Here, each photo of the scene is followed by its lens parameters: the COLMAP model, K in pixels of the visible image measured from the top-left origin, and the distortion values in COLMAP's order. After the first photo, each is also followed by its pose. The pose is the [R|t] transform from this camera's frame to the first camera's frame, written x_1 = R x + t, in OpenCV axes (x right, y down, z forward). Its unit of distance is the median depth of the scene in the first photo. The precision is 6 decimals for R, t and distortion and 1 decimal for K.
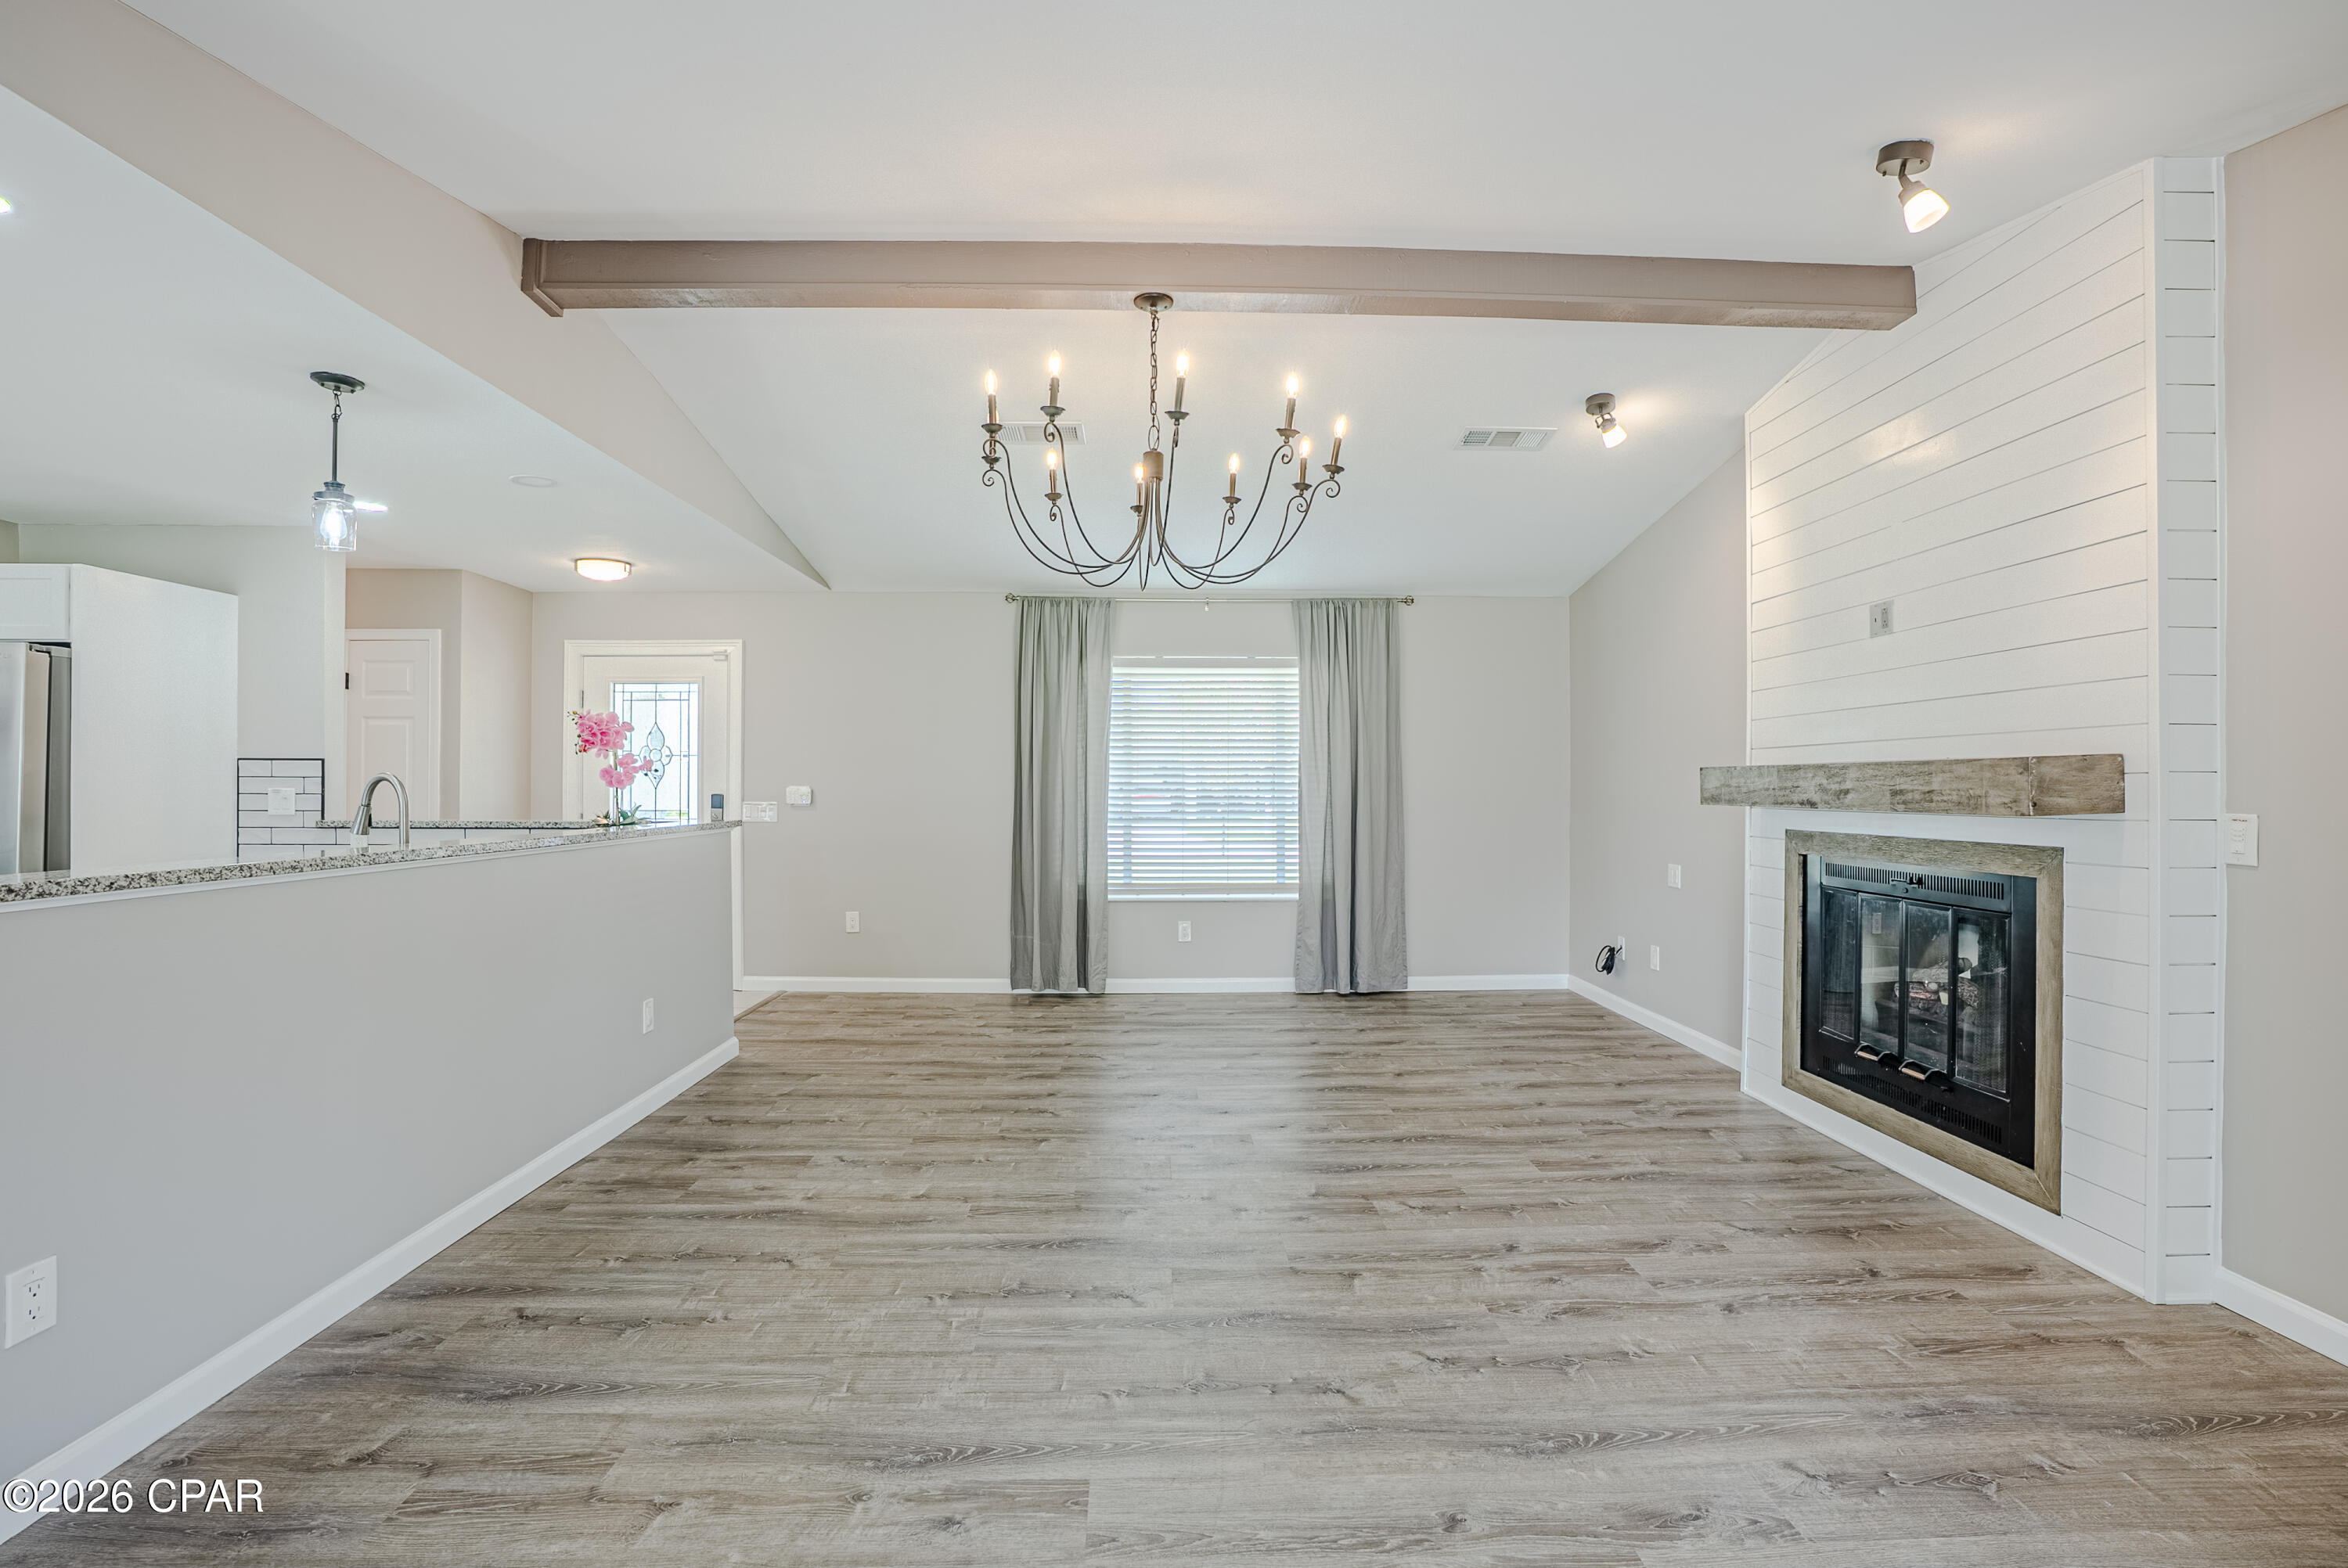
lens RADIAL K [[1093.4, 0, 1182.9], [0, 1093.4, 779.2], [0, 0, 1]] dist [-0.071801, 0.027026]
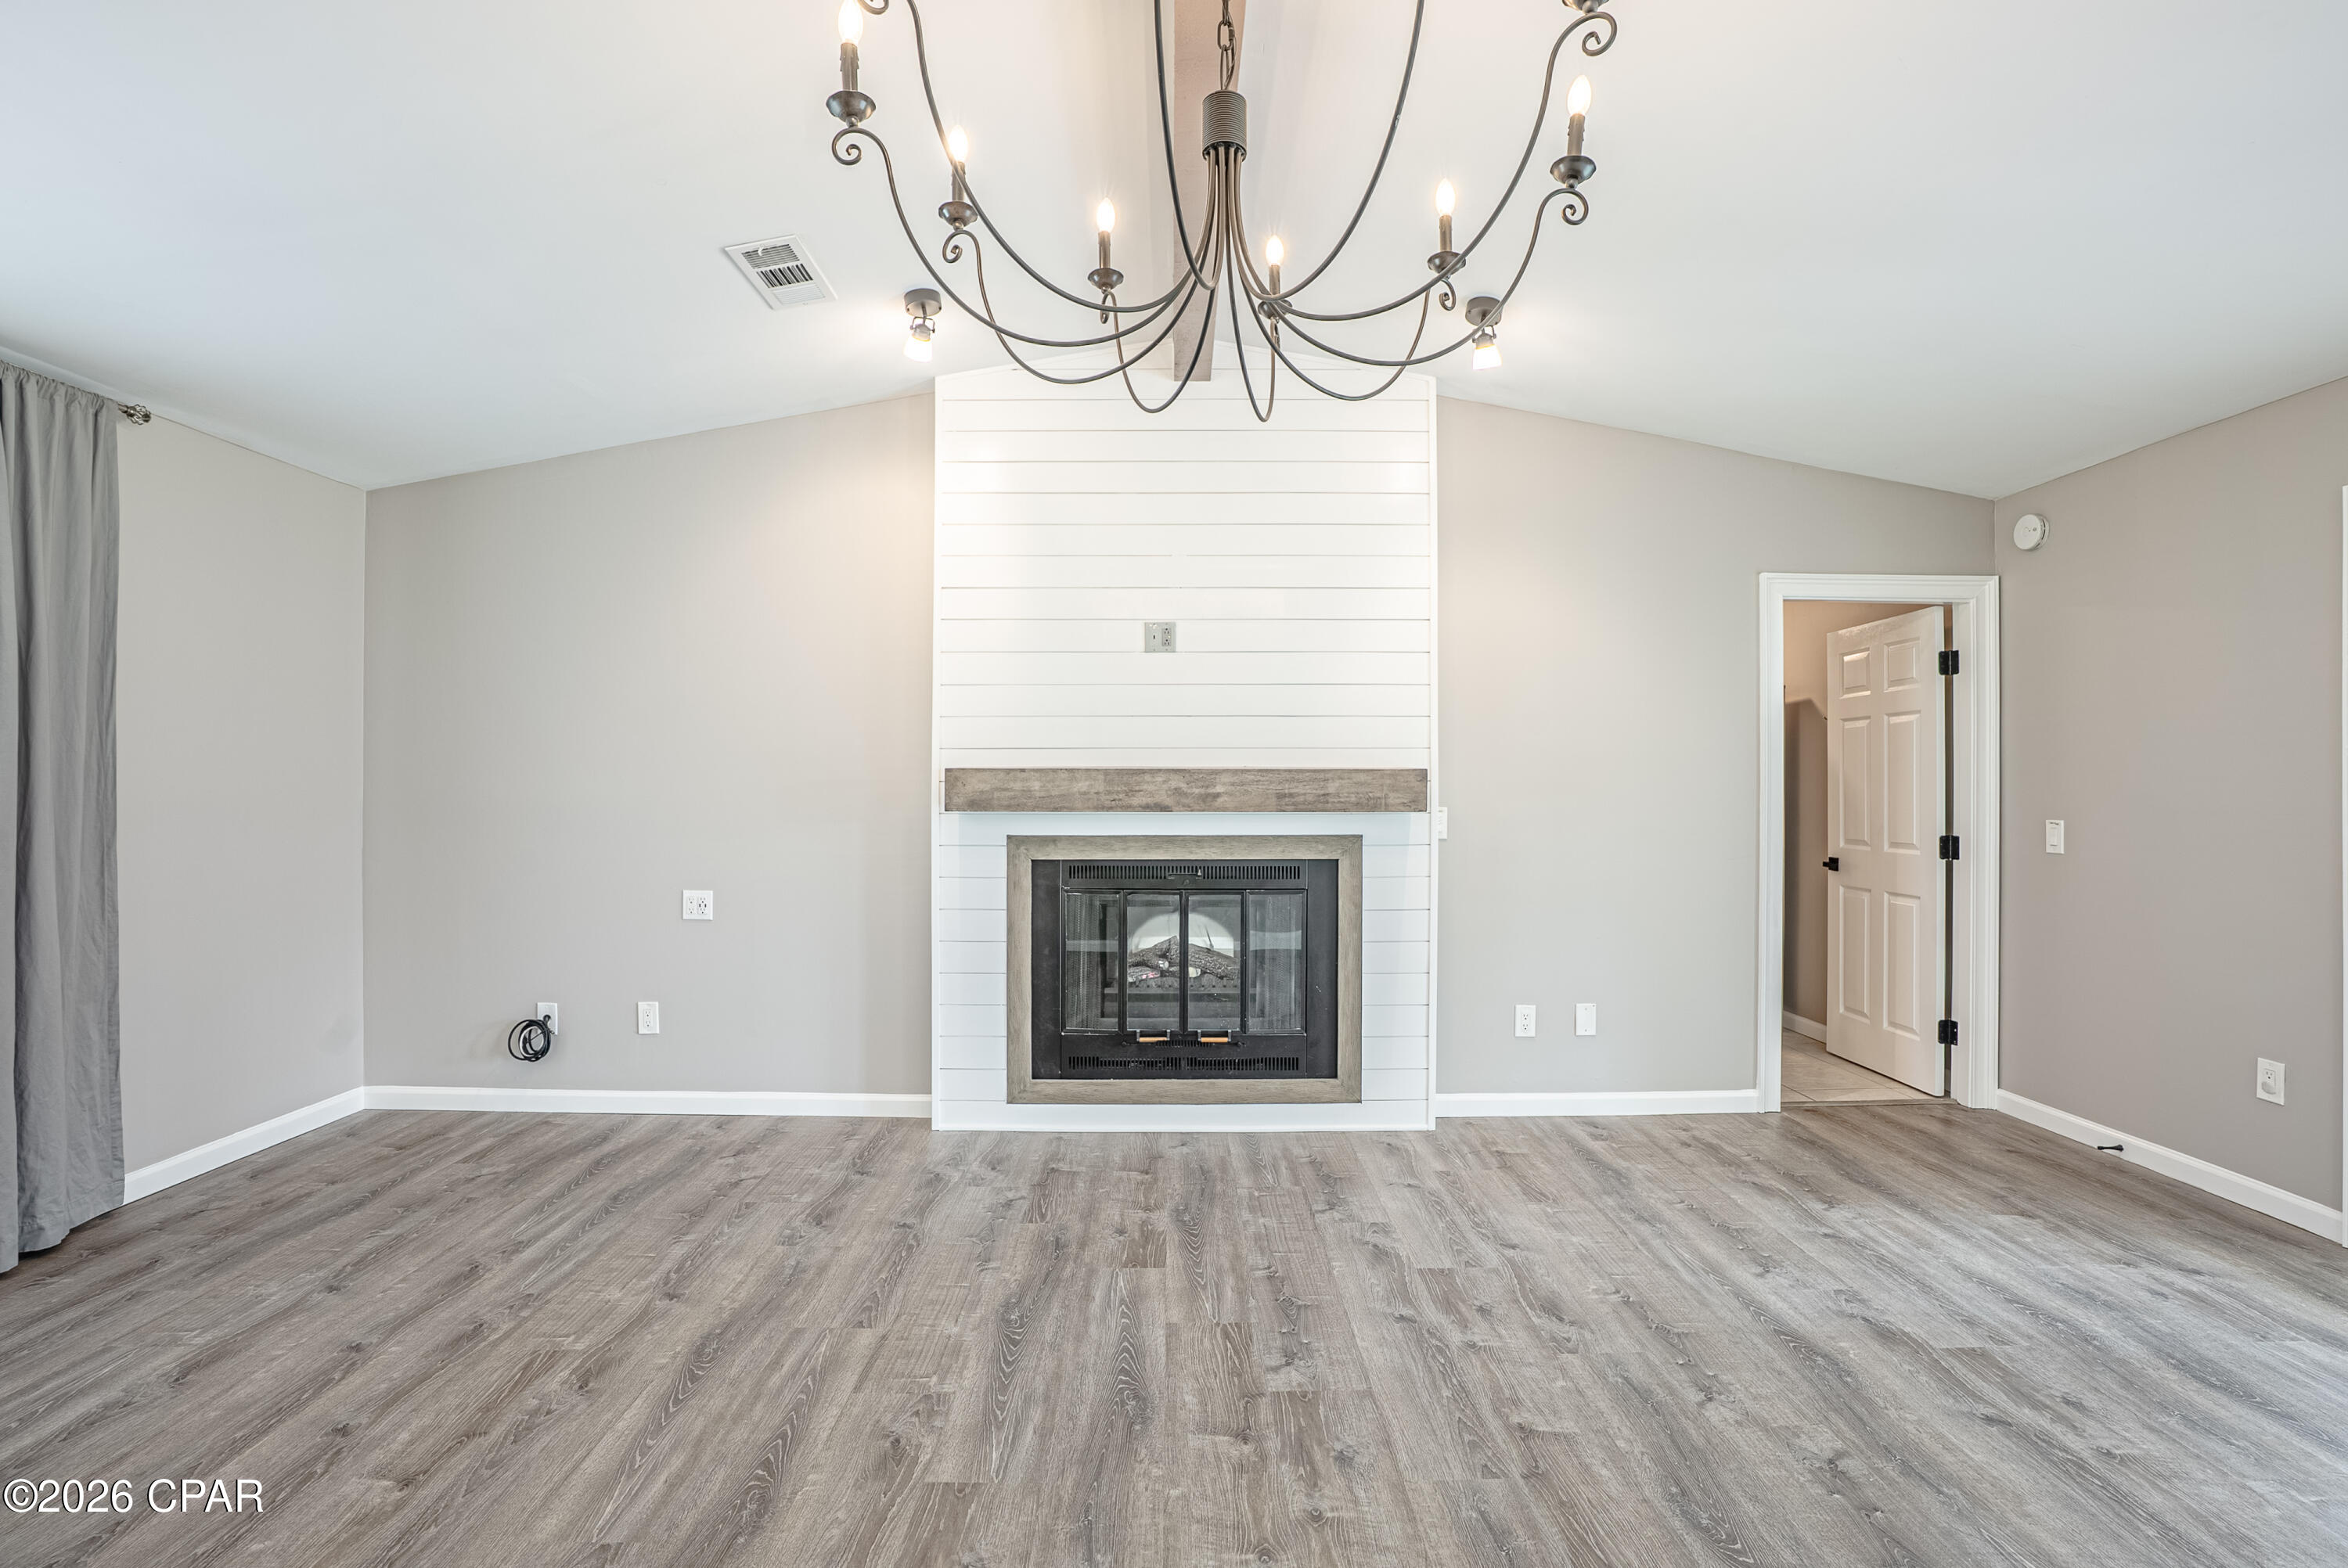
lens RADIAL K [[1093.4, 0, 1182.9], [0, 1093.4, 779.2], [0, 0, 1]] dist [-0.071801, 0.027026]
pose [[0.023824, 0.005732, 0.999700, -0.470682], [-0.006652, 0.999962, -0.005575, 0.001595], [-0.999694, -0.006517, 0.023861, 0.950062]]
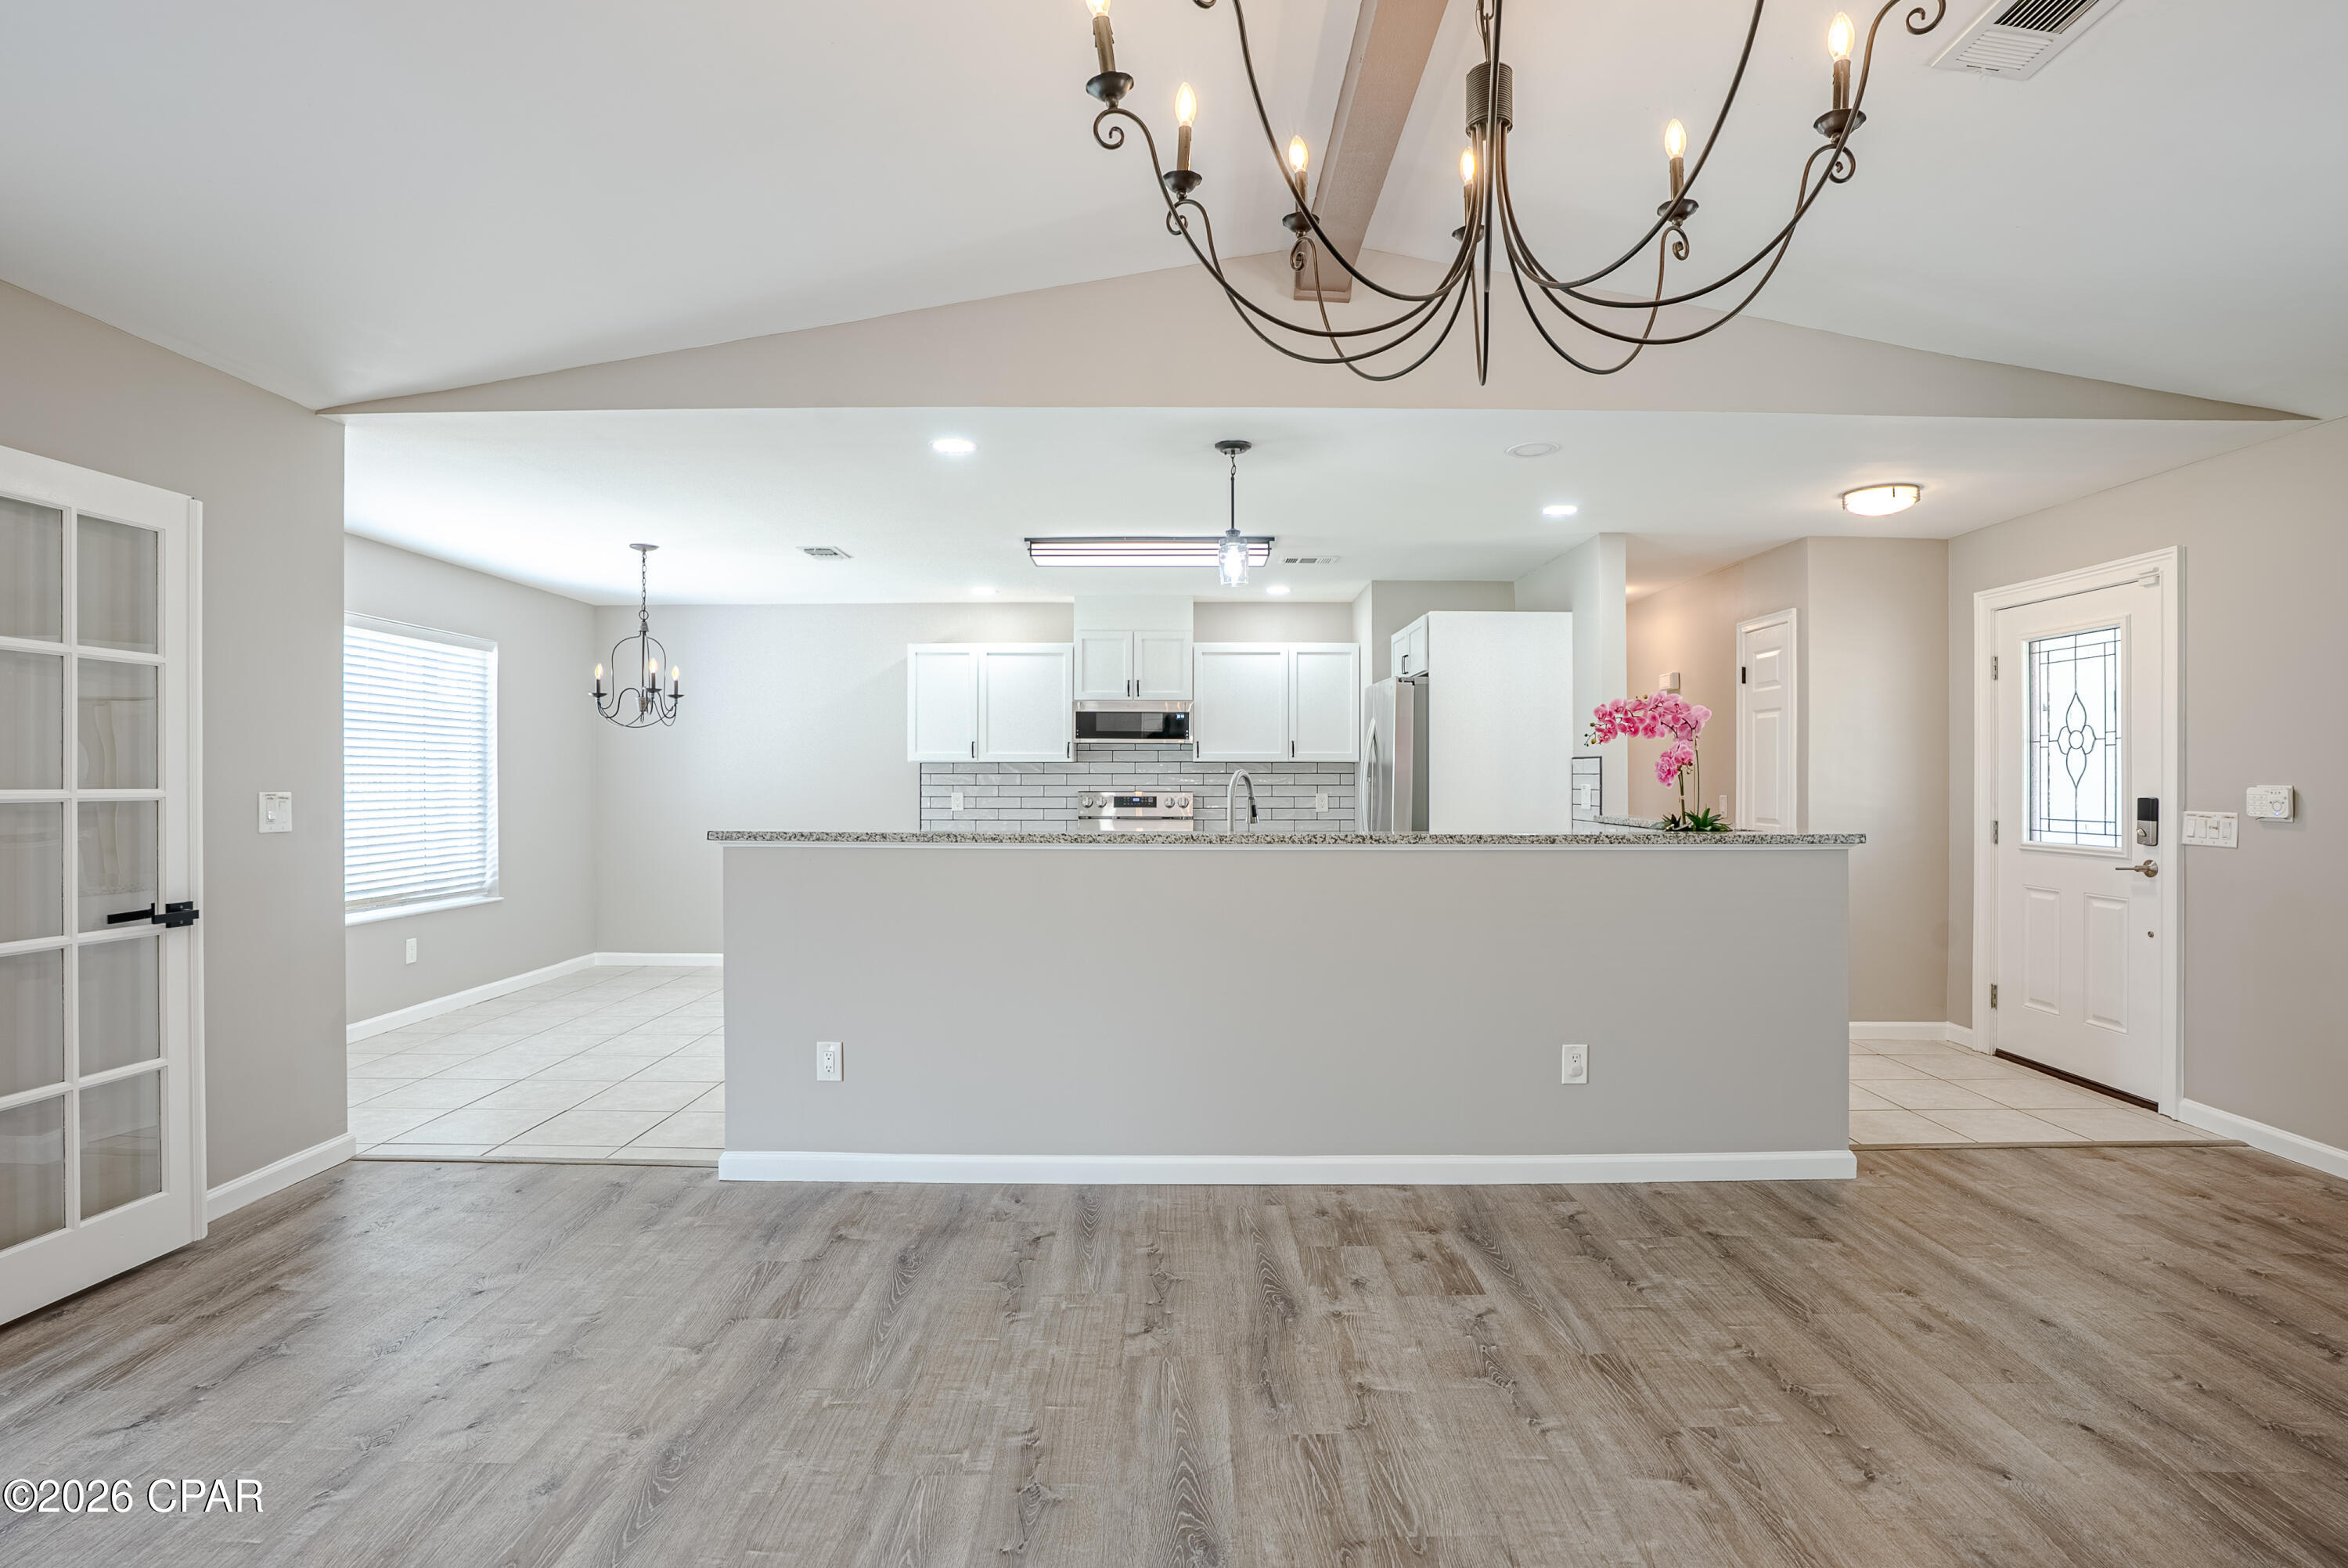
lens RADIAL K [[1146.6, 0, 1182.3], [0, 1146.6, 770.6], [0, 0, 1]] dist [-0.063933, 0.026635]
pose [[-0.032247, -0.008509, -0.999444, 0.432040], [0.001935, 0.999961, -0.008576, 0.004071], [0.999478, -0.002210, -0.032229, 0.834589]]
